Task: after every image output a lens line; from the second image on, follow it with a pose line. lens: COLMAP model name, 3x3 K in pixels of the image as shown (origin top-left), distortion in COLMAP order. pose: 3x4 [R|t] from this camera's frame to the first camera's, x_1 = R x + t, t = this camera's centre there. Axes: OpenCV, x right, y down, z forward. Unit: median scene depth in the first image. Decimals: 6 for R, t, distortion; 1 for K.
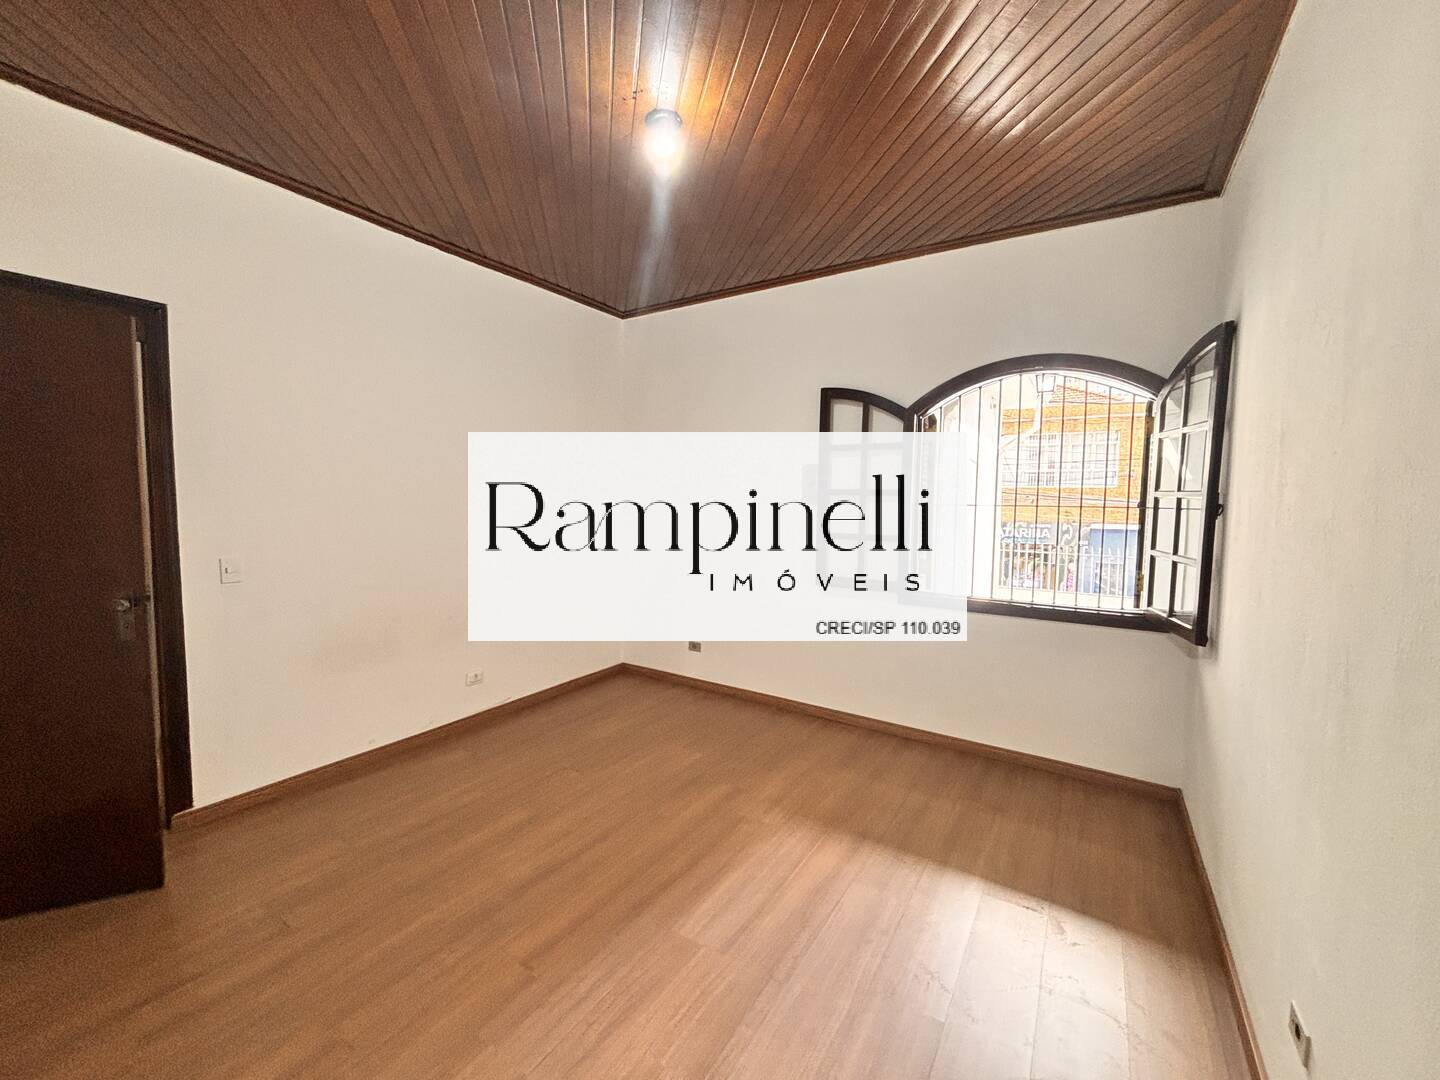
lens RADIAL K [[583.2, 0, 719.7], [0, 583.2, 535.0], [0, 0, 1]] dist [0.007740, -0.002253]
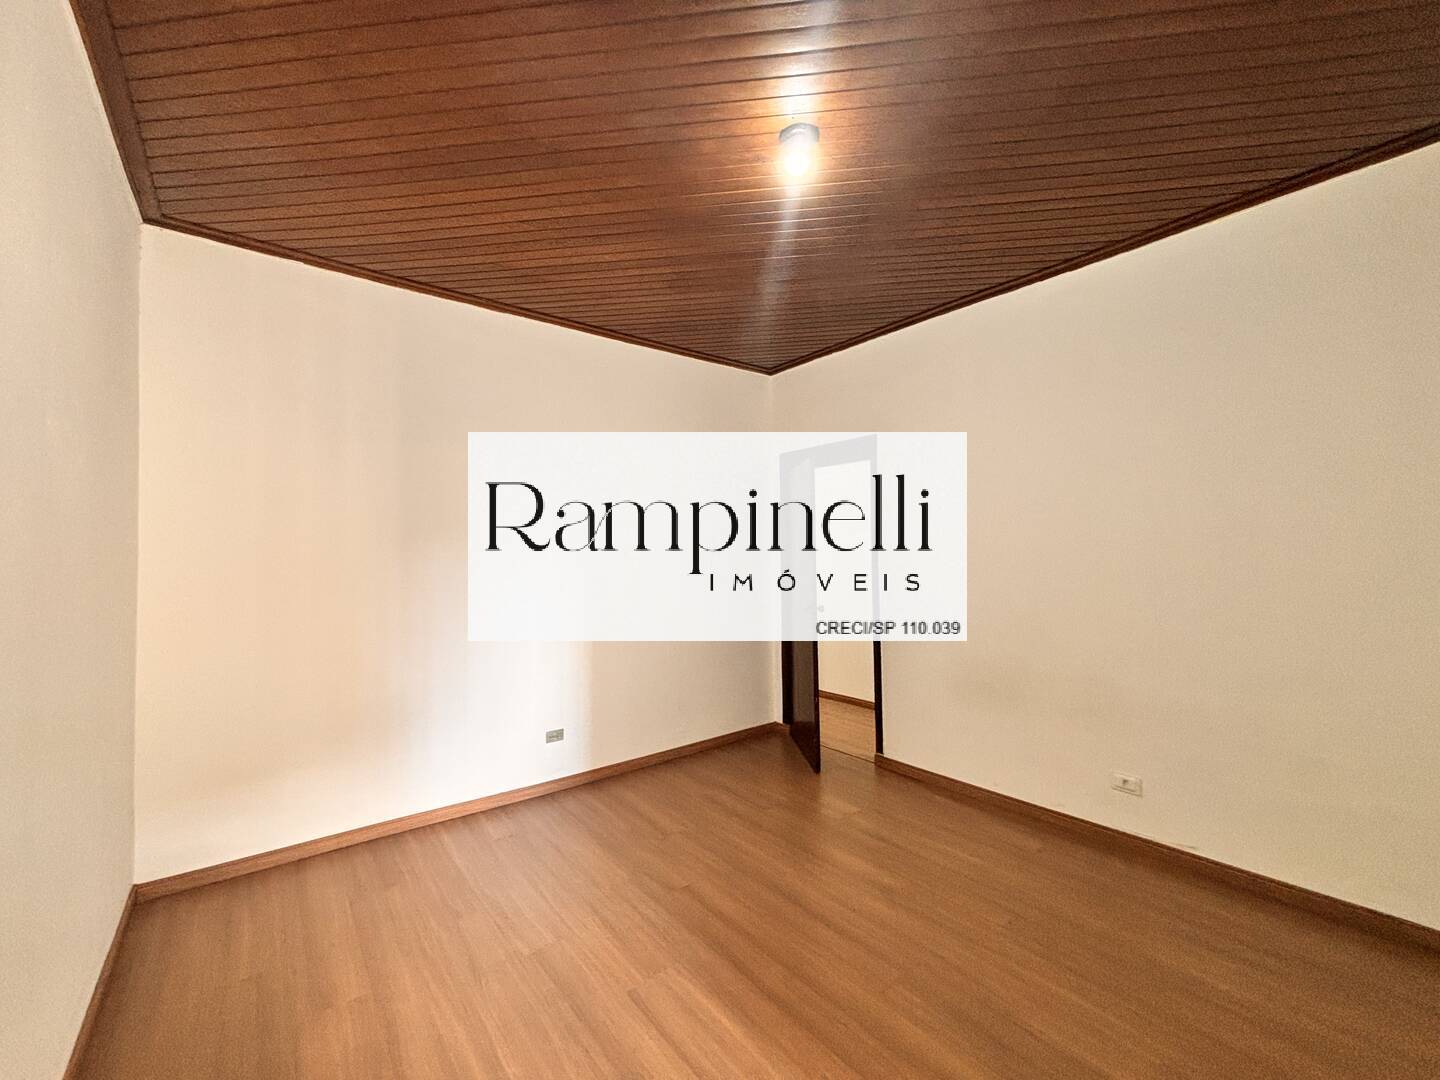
lens RADIAL K [[583.2, 0, 719.9], [0, 583.2, 541.2], [0, 0, 1]] dist [0.007740, -0.002253]
pose [[-0.310736, -0.022719, -0.950225, 0.651878], [-0.054889, 0.998475, -0.005923, -0.052539], [0.948910, 0.050316, -0.311509, 0.983521]]
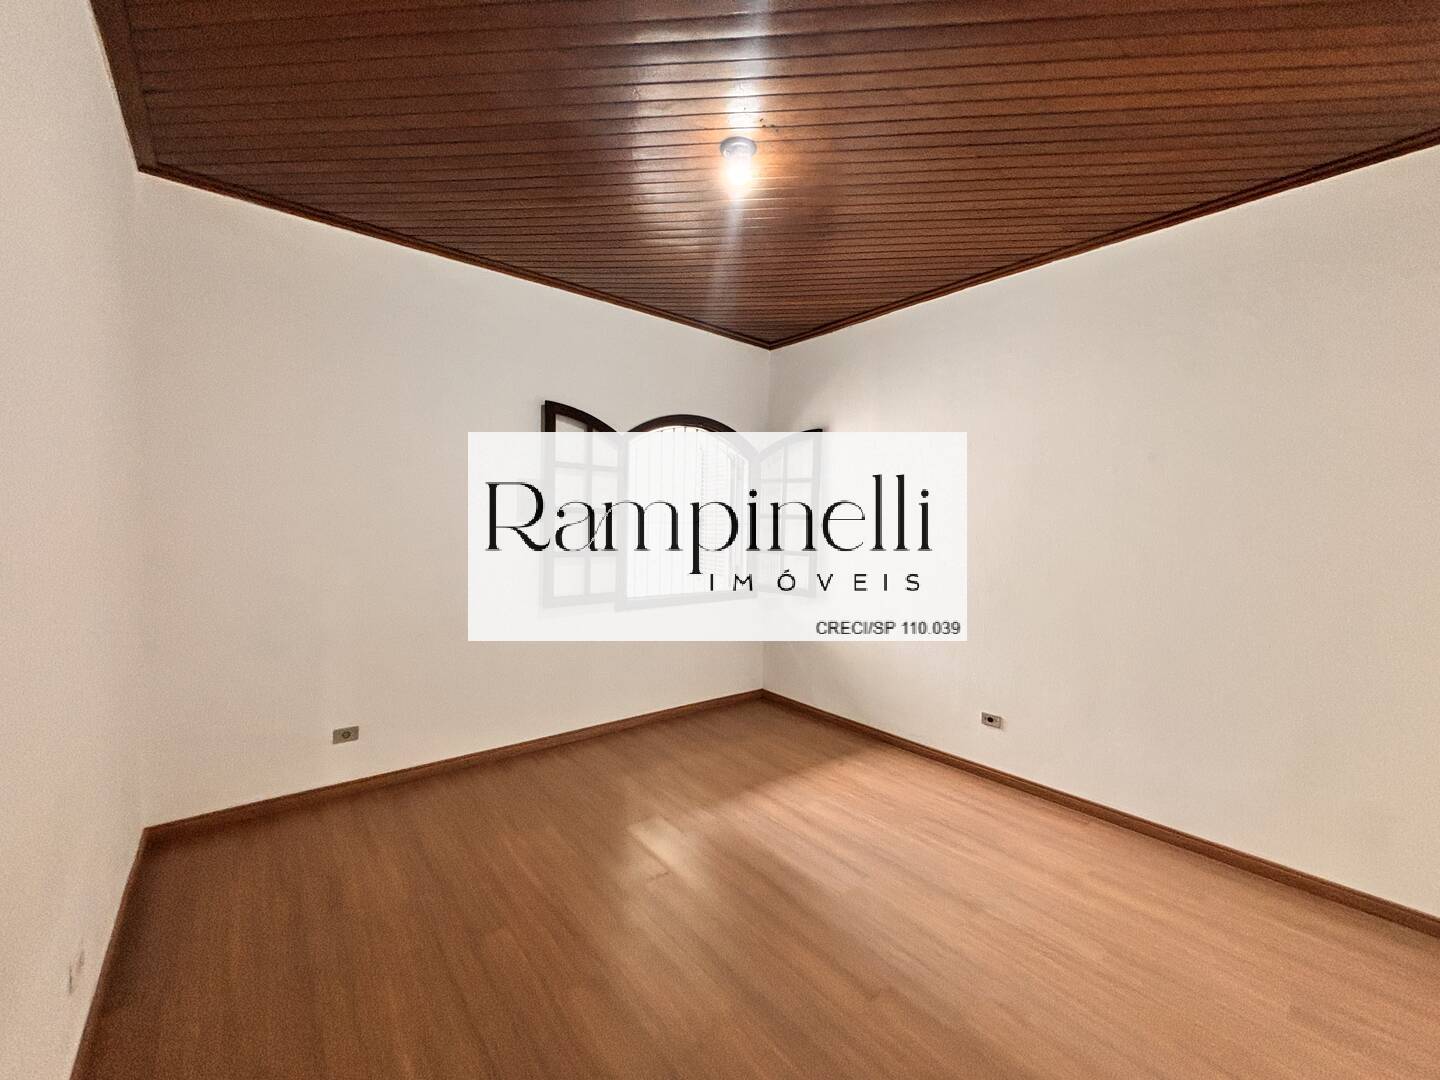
lens RADIAL K [[583.2, 0, 721.4], [0, 583.2, 533.6], [0, 0, 1]] dist [0.007740, -0.002253]
pose [[0.296834, -0.031611, 0.954406, -0.901000], [0.041665, 0.998929, 0.020127, -0.058650], [-0.954020, 0.033791, 0.297833, 0.622137]]
